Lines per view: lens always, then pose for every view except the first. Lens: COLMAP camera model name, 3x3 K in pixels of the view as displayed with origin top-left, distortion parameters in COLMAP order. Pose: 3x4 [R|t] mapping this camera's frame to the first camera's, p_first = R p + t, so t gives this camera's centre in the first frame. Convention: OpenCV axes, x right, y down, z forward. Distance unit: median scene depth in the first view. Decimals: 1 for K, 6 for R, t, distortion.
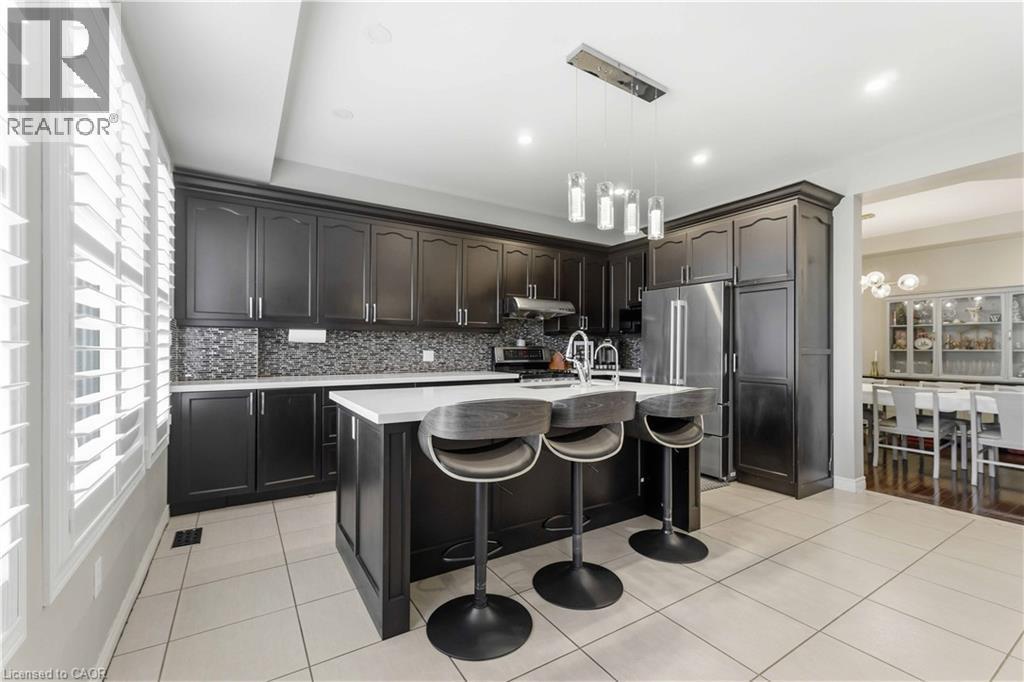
lens RADIAL K [[438.2, 0, 513.1], [0, 438.2, 344.9], [0, 0, 1]] dist [-0.000453, 0.000079]
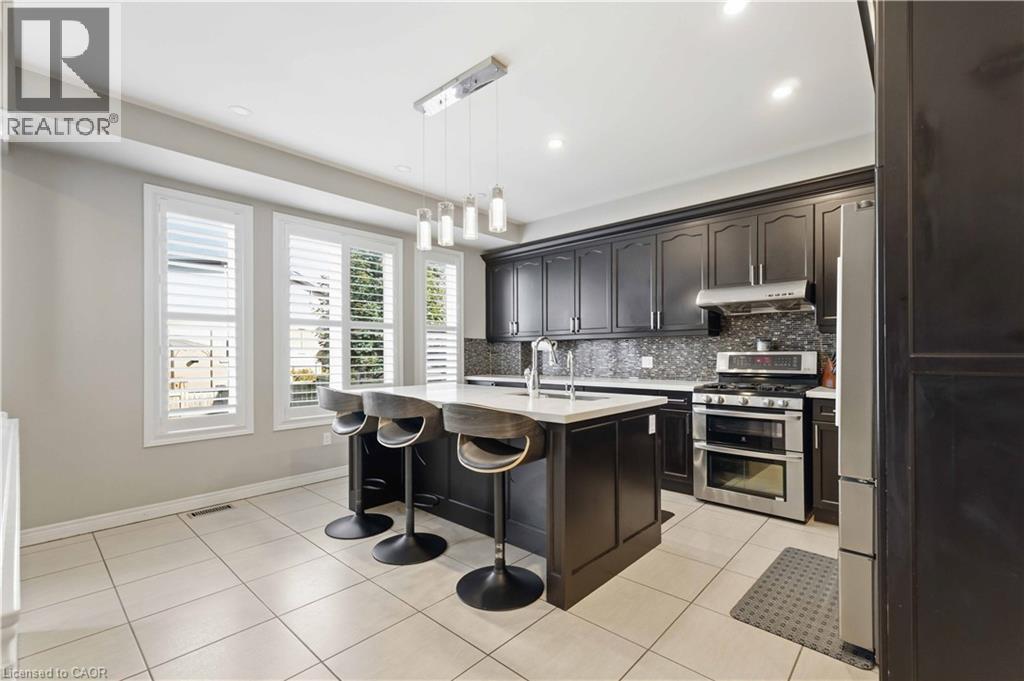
lens RADIAL K [[438.2, 0, 512.6], [0, 438.2, 351.6], [0, 0, 1]] dist [-0.000453, 0.000079]
pose [[0.264942, -0.007825, -0.964233, 0.661851], [0.018379, 0.999826, -0.003064, -0.000863], [0.964089, -0.016910, 0.265040, 0.445871]]
